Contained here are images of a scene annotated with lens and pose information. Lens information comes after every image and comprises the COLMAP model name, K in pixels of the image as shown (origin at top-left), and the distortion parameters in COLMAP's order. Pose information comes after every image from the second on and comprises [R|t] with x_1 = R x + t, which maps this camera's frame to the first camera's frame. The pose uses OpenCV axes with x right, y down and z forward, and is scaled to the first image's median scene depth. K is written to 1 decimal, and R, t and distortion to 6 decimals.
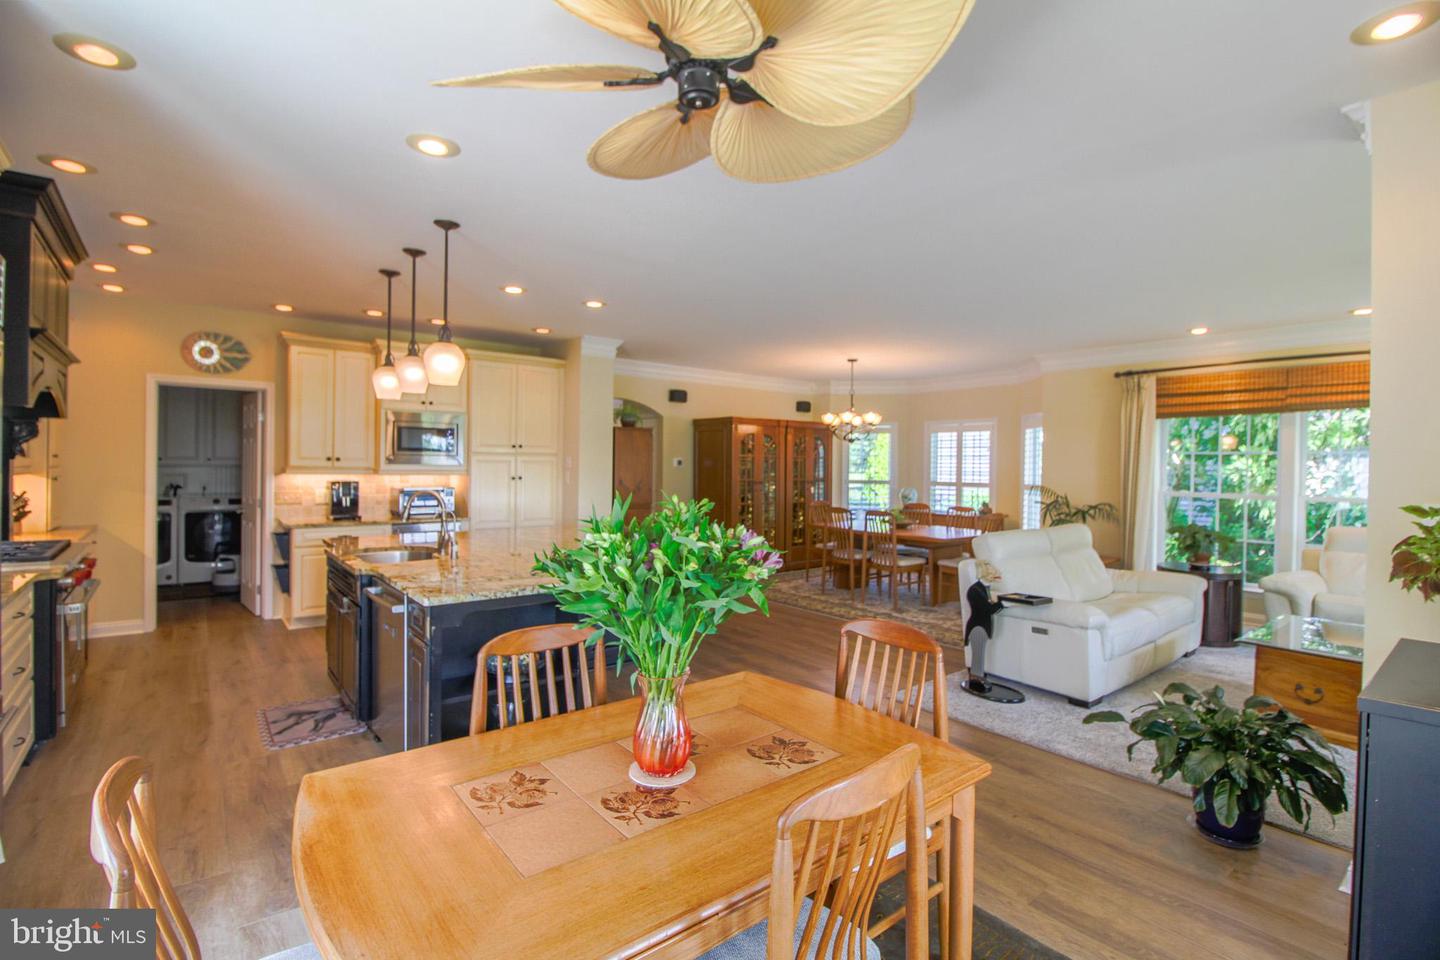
lens RADIAL K [[674.5, 0, 728.7], [0, 674.5, 472.3], [0, 0, 1]] dist [-0.005142, -0.007083]
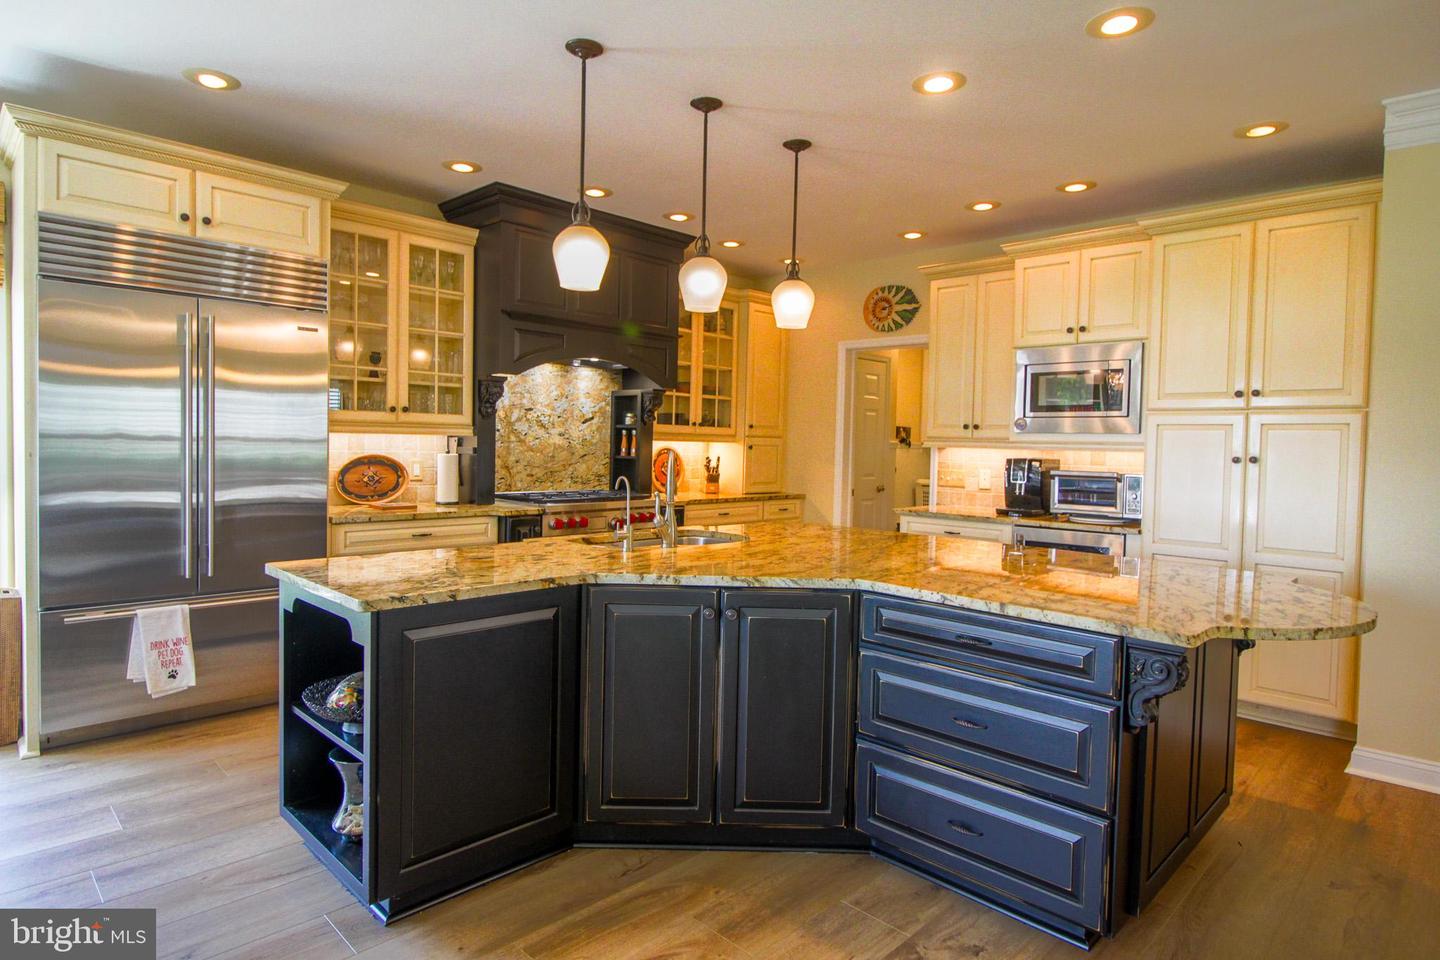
lens RADIAL K [[801.2, 0, 719.4], [0, 801.2, 472.3], [0, 0, 1]] dist [0.004606, 0.000859]
pose [[0.107331, 0.027556, -0.993841, 0.234092], [-0.027128, 0.999325, 0.024778, 0.014668], [0.993853, 0.024302, 0.108006, 0.623329]]
